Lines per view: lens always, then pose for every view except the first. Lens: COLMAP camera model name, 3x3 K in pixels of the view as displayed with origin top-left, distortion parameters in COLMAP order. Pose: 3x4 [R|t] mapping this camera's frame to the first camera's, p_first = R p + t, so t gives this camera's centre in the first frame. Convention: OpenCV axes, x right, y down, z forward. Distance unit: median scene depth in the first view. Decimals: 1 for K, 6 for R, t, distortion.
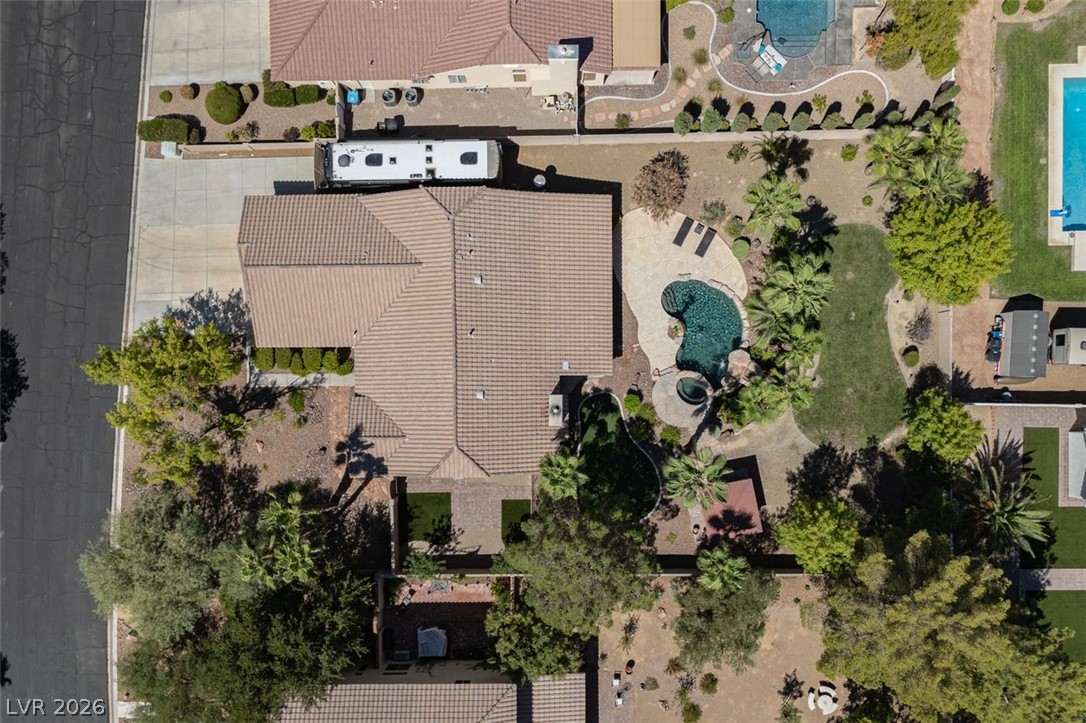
lens RADIAL K [[479.9, 0, 540.3], [0, 479.9, 364.7], [0, 0, 1]] dist [0.000934, -0.000415]
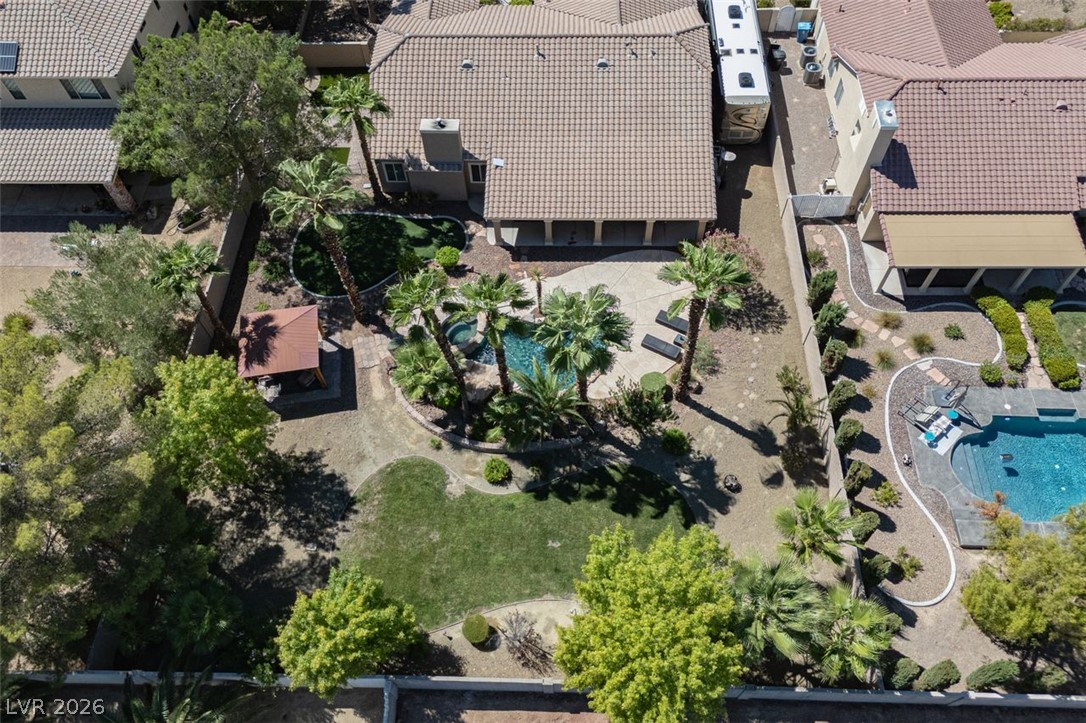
lens RADIAL K [[553.2, 0, 544.7], [0, 553.2, 361.2], [0, 0, 1]] dist [0.002574, -0.000203]
pose [[-0.027604, 0.936140, -0.350542, 0.666056], [-0.999598, -0.023591, 0.015714, -0.094438], [0.006441, 0.350835, 0.936415, 0.239264]]
